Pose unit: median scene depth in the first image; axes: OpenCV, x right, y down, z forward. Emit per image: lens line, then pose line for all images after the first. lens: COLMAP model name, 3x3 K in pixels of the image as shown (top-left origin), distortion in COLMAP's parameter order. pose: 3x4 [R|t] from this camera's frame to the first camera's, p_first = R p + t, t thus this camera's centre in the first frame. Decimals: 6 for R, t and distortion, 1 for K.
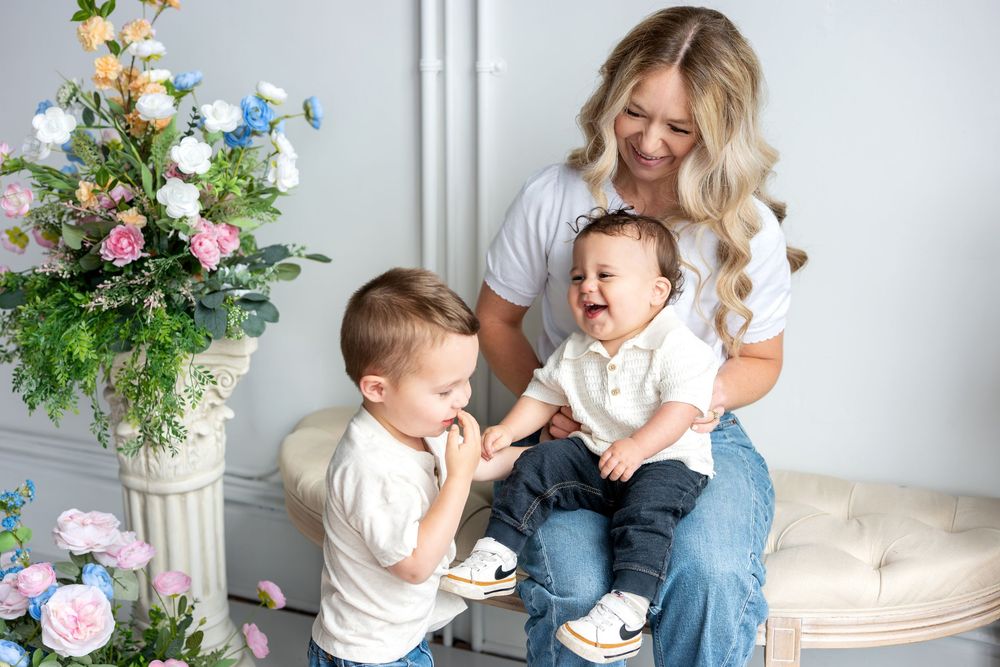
lens RADIAL K [[1377.6, 0, 506.1], [0, 1377.6, 328.9], [0, 0, 1]] dist [-0.012967, 0.034225]
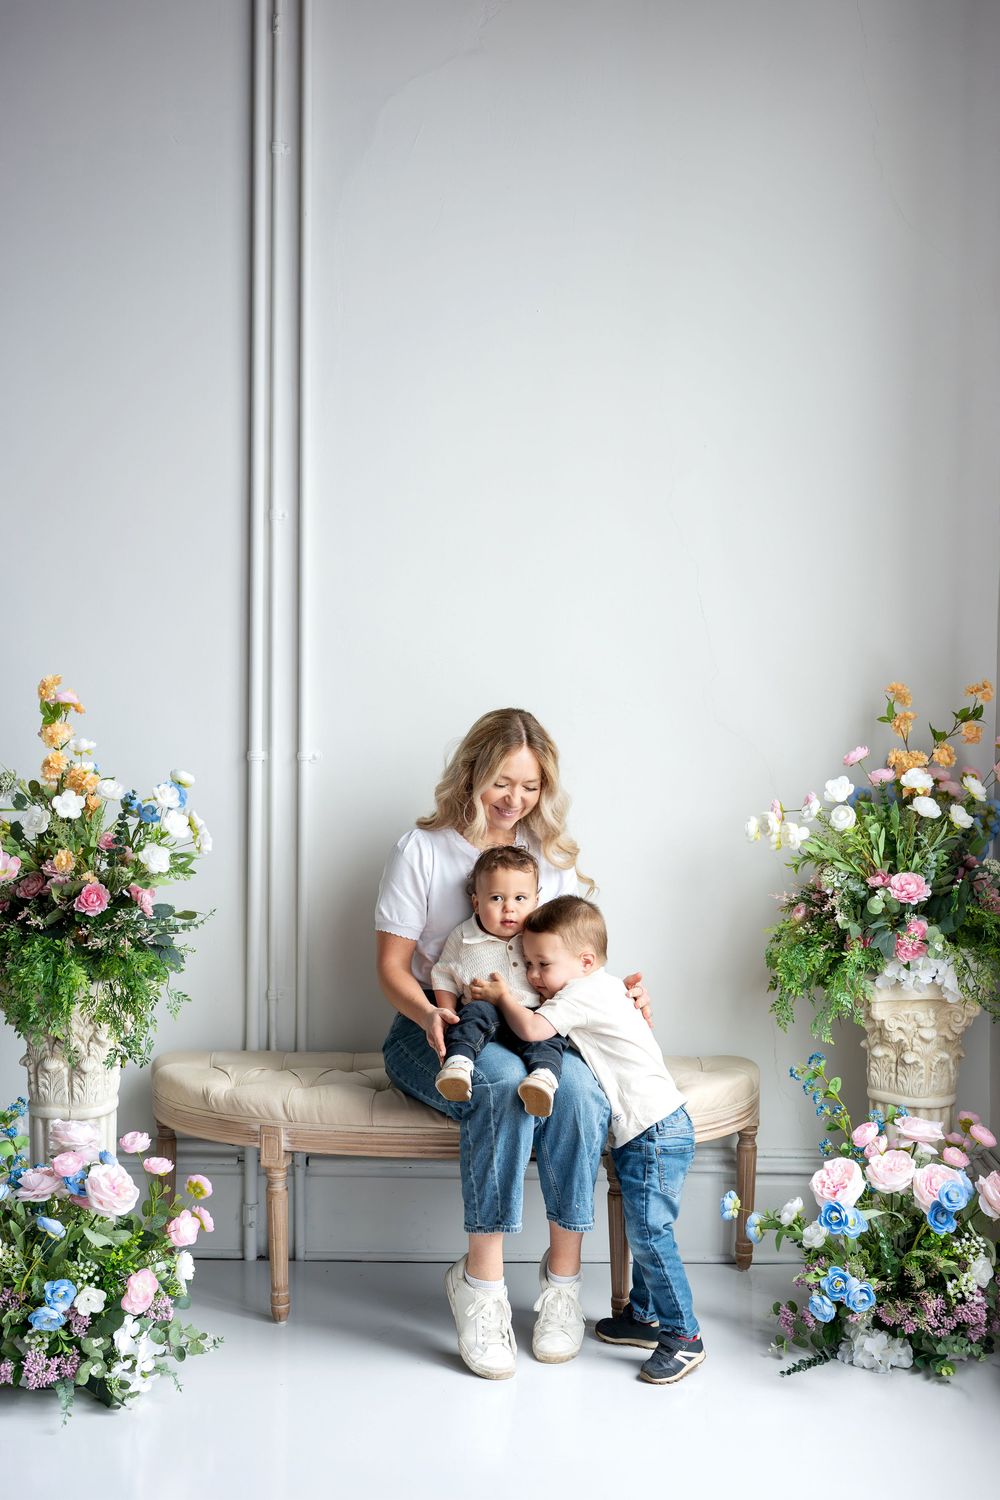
lens RADIAL K [[2066.3, 0, 491.9], [0, 2066.3, 747.4], [0, 0, 1]] dist [-0.012967, 0.034225]
pose [[0.921933, -0.014419, 0.387080, -0.661820], [0.088864, 0.980527, -0.175128, 0.162889], [-0.377017, 0.195854, 0.905262, -0.854977]]
